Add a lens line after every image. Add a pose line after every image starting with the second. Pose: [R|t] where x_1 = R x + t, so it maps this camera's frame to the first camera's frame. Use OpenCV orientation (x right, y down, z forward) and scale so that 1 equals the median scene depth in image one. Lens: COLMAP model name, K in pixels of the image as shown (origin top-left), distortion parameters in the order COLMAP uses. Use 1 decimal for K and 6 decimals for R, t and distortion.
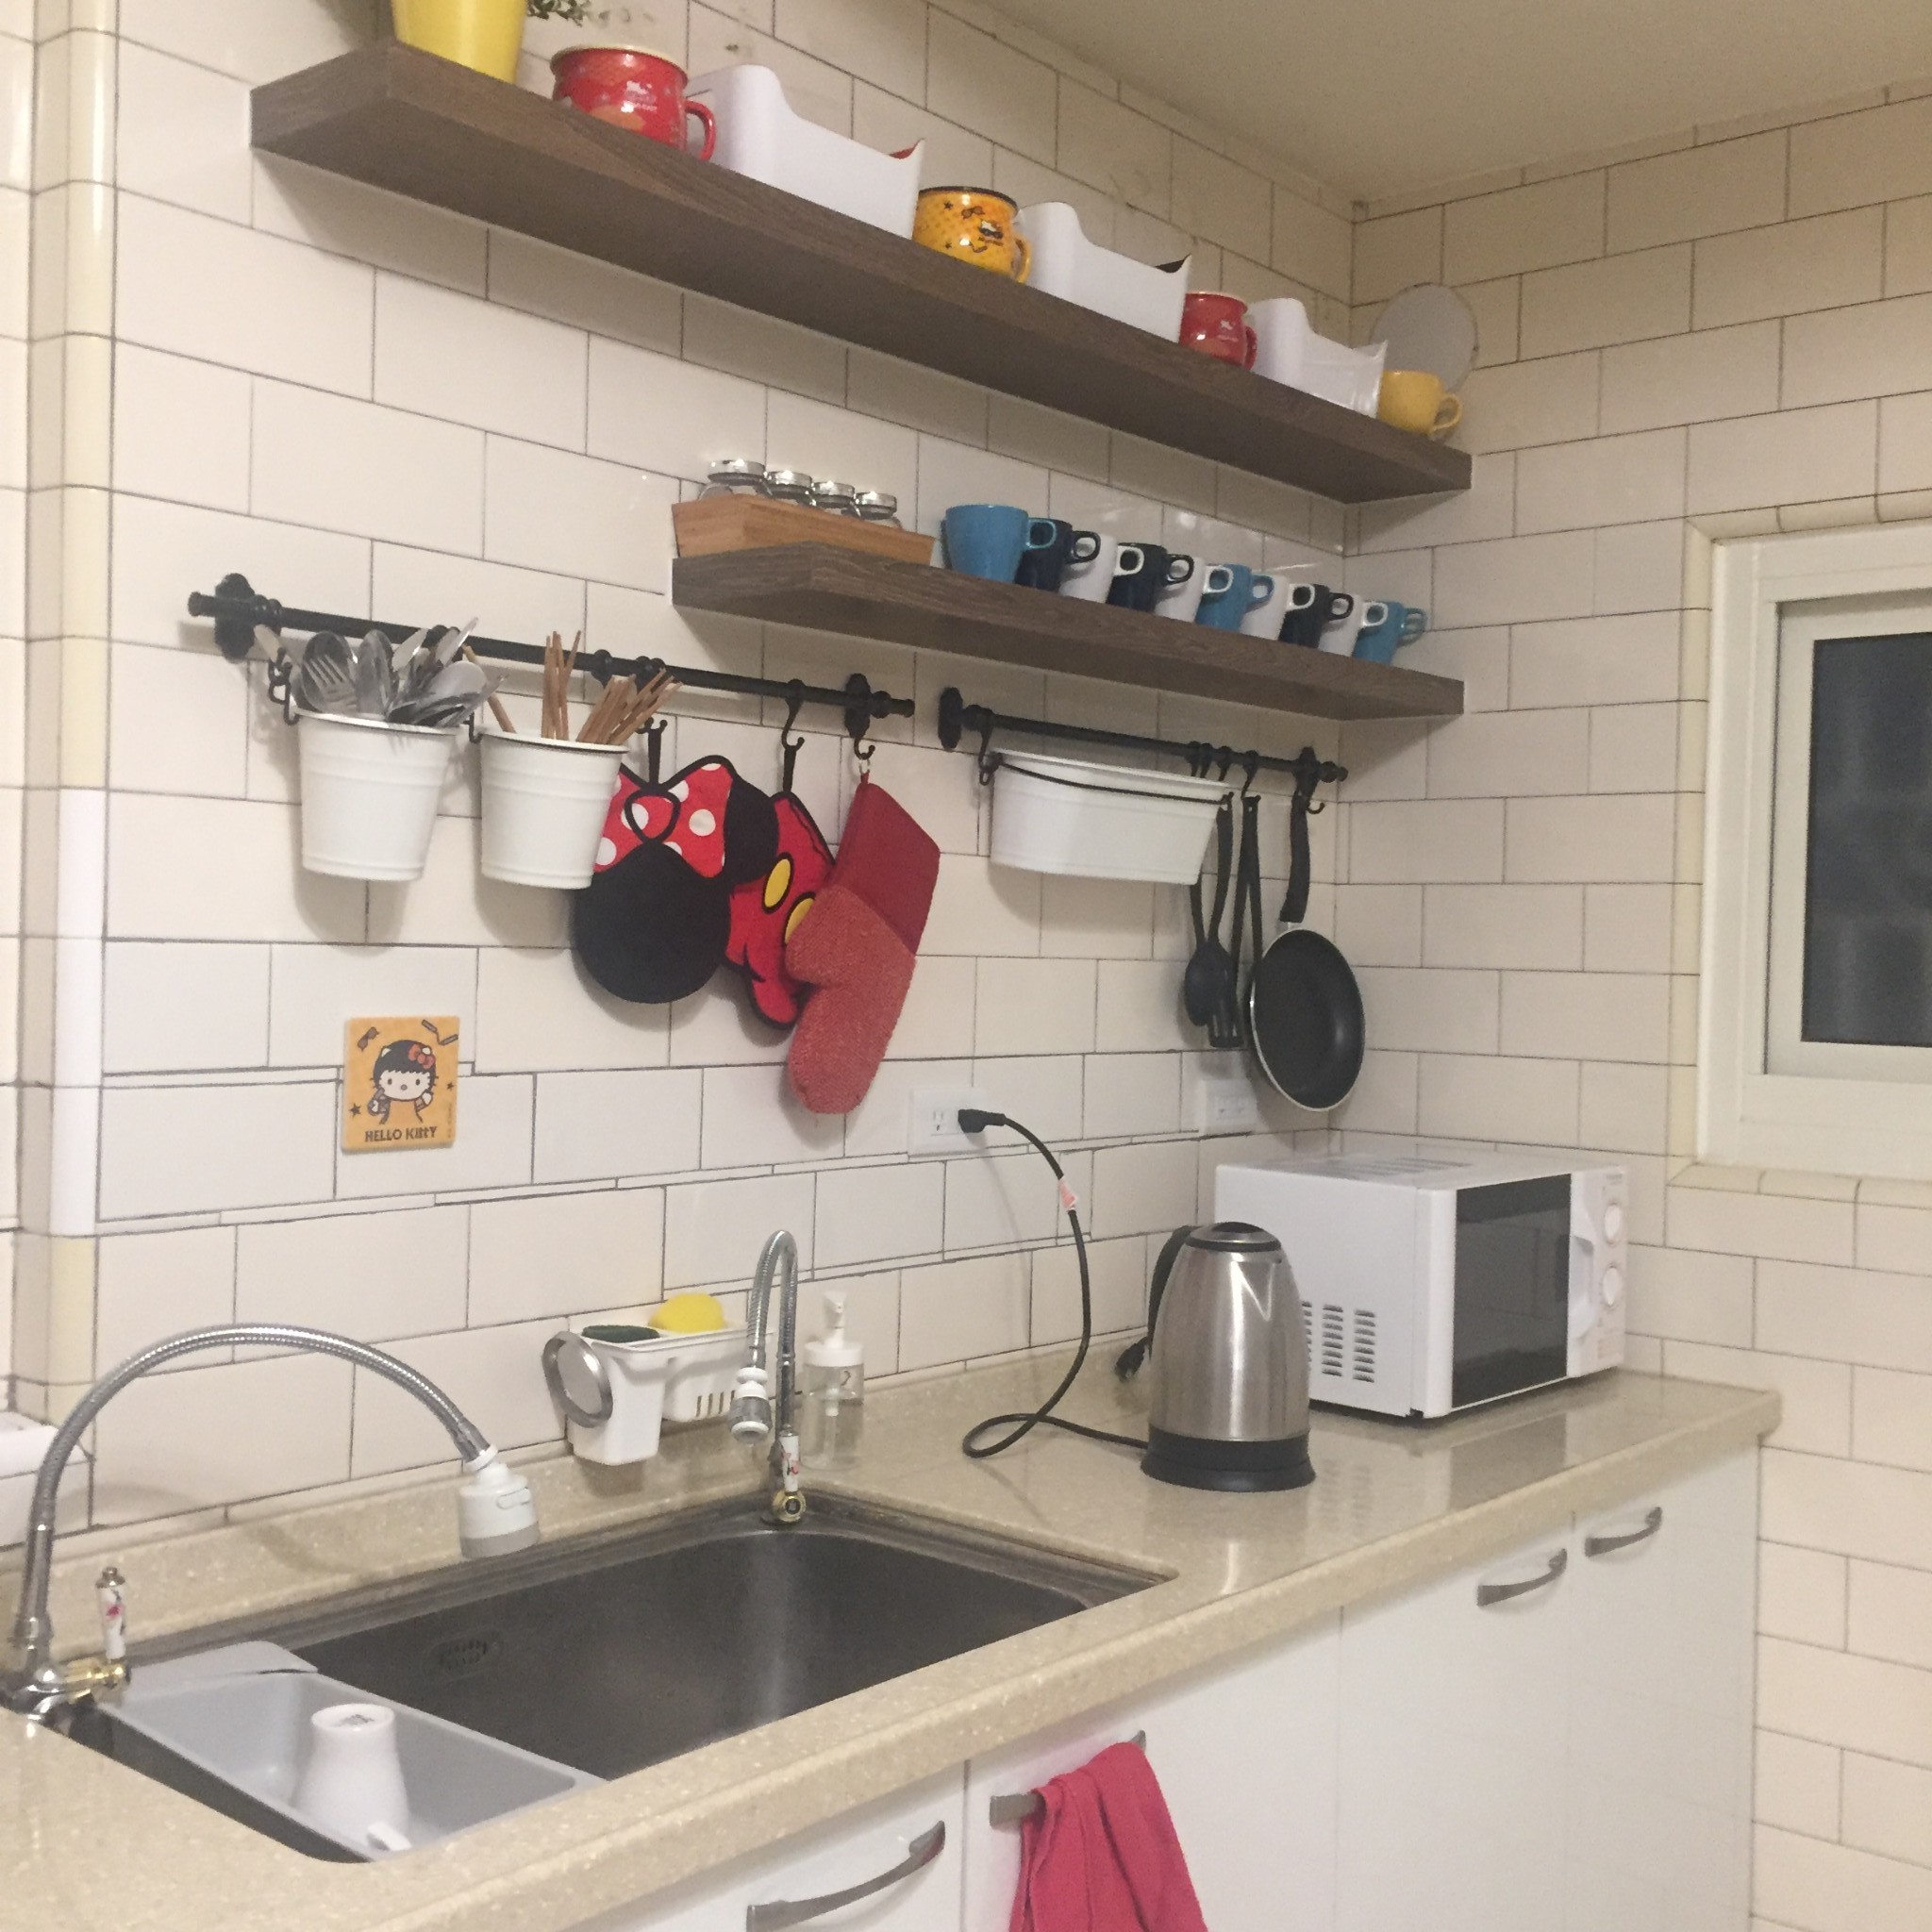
lens RADIAL K [[2241.5, 0, 970.1], [0, 2241.5, 965.2], [0, 0, 1]] dist [0.079792, 0.000000]
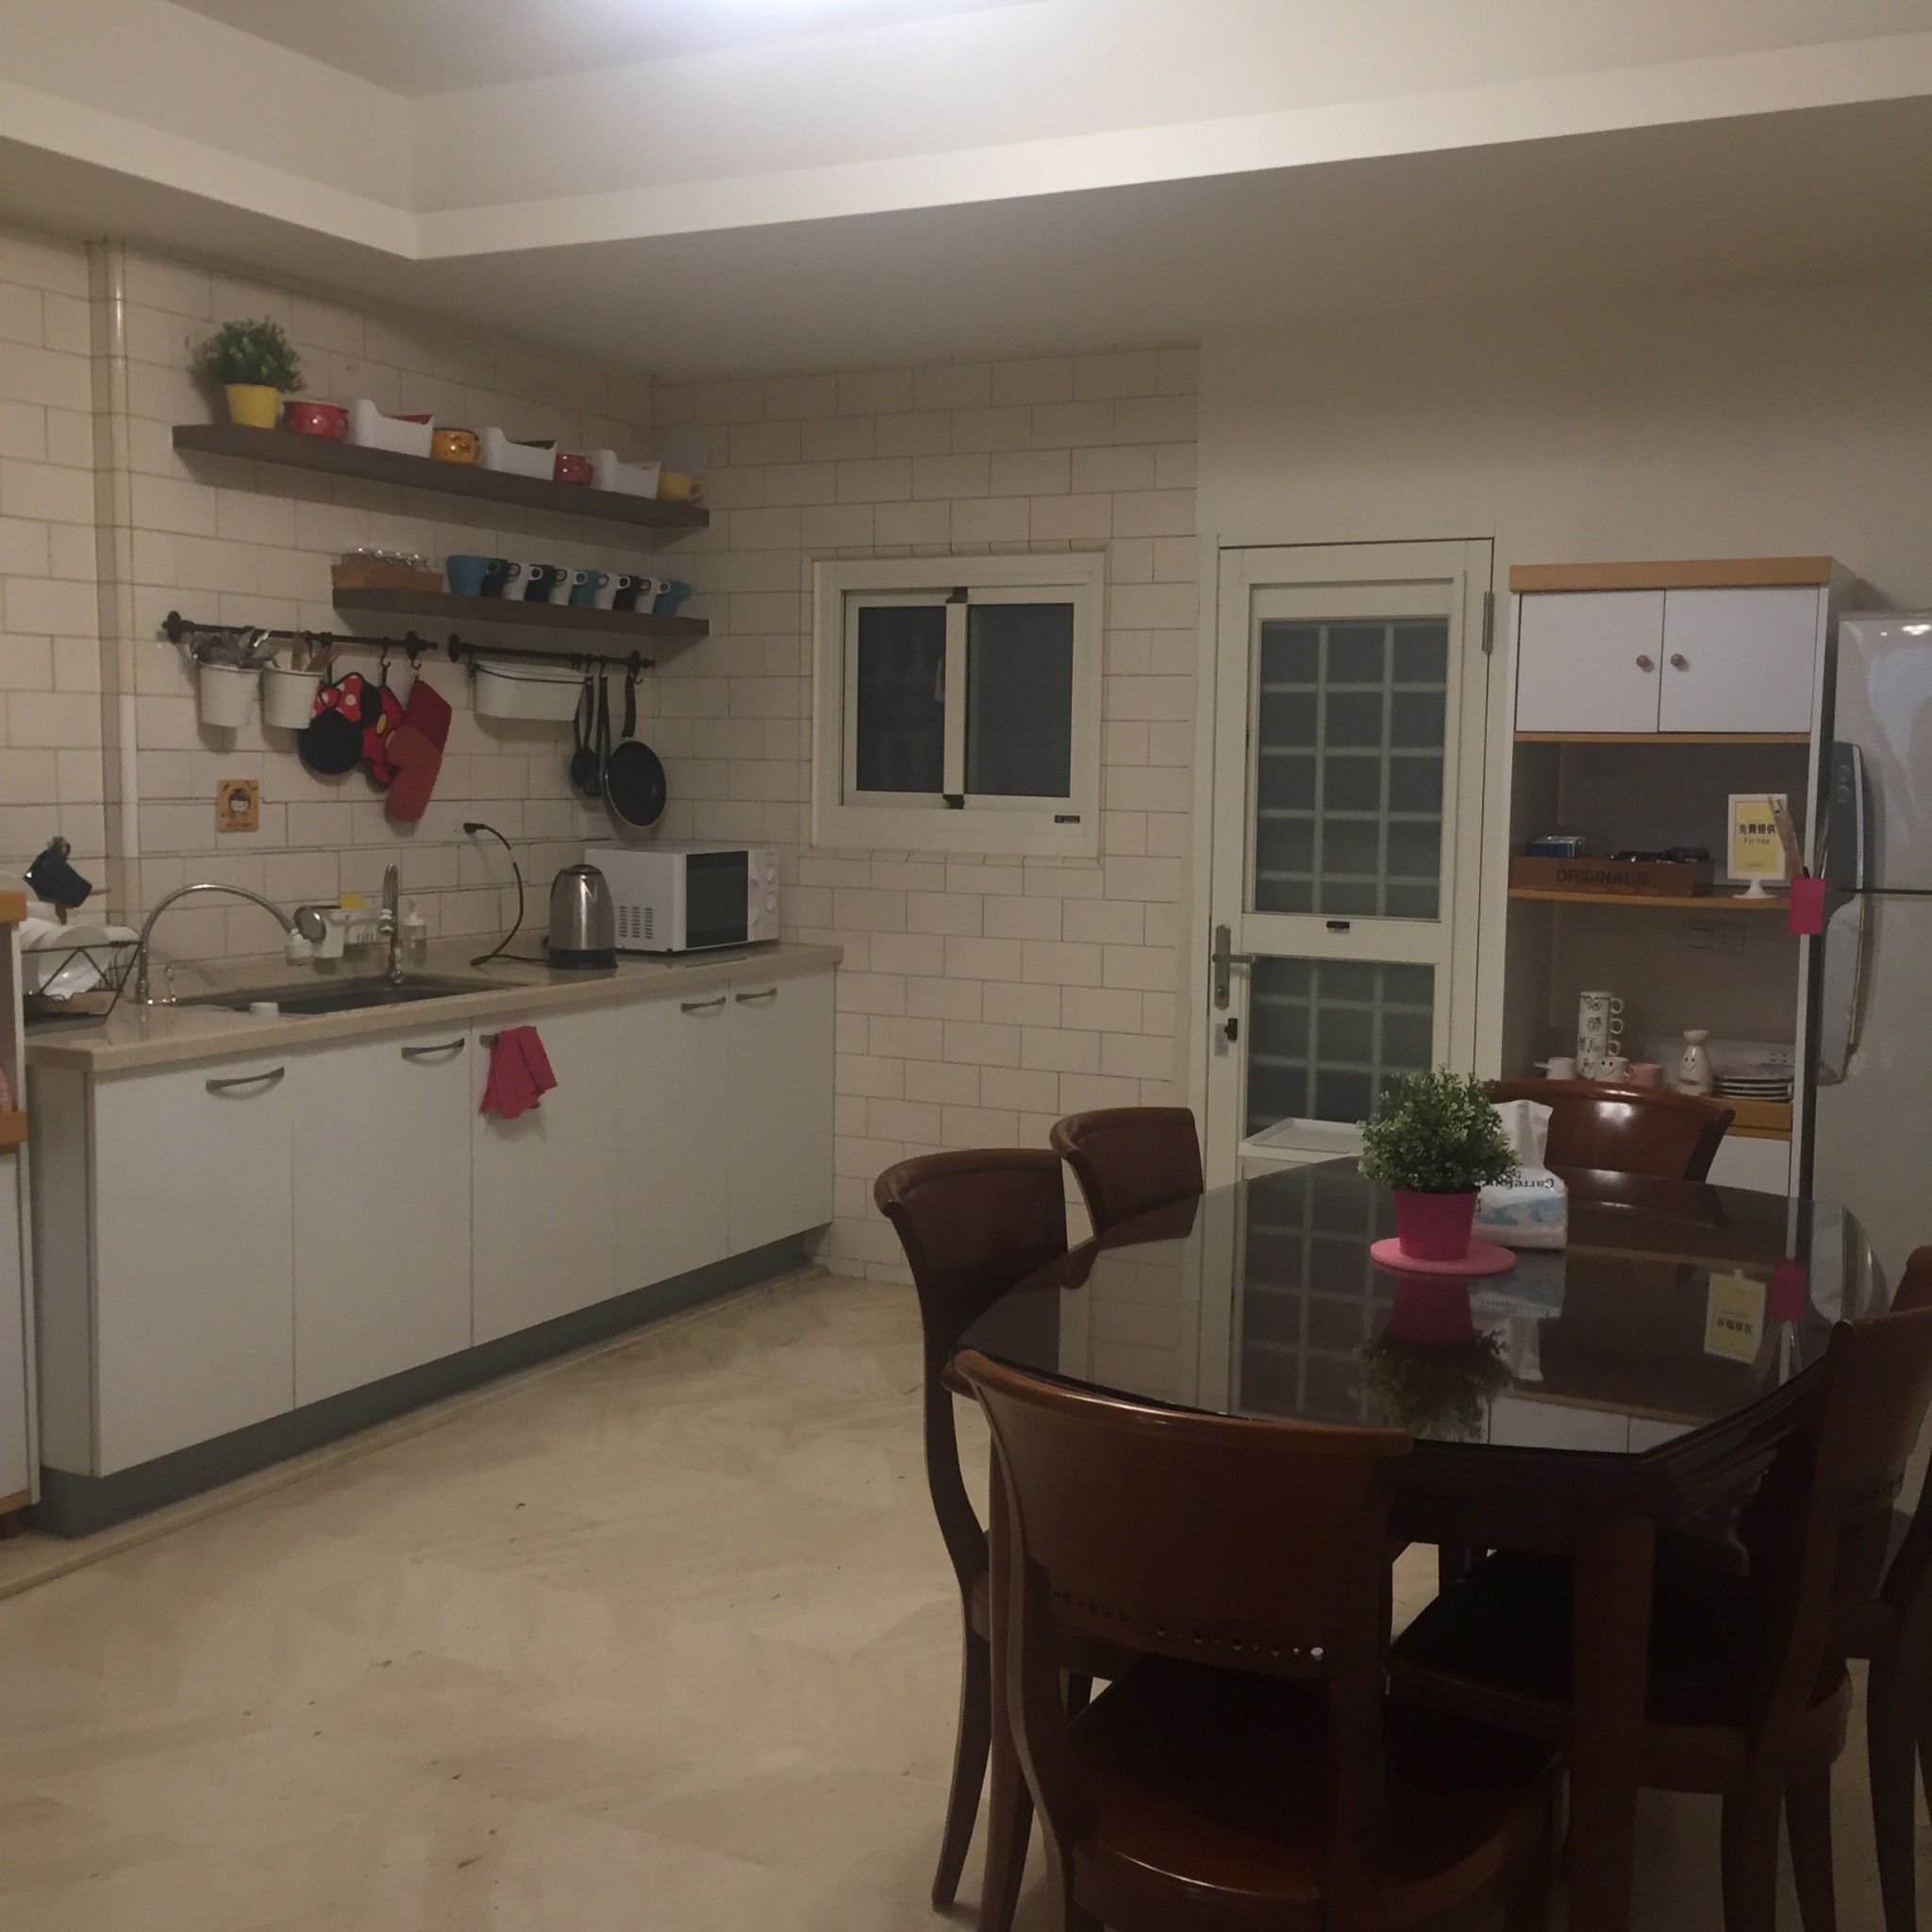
lens RADIAL K [[2241.5, 0, 975.2], [0, 2241.5, 965.5], [0, 0, 1]] dist [0.079792, 0.000000]
pose [[0.977182, -0.028660, 0.210459, 0.017462], [0.009571, 0.995790, 0.091167, 0.005934], [-0.212186, -0.087073, 0.973342, -1.407407]]
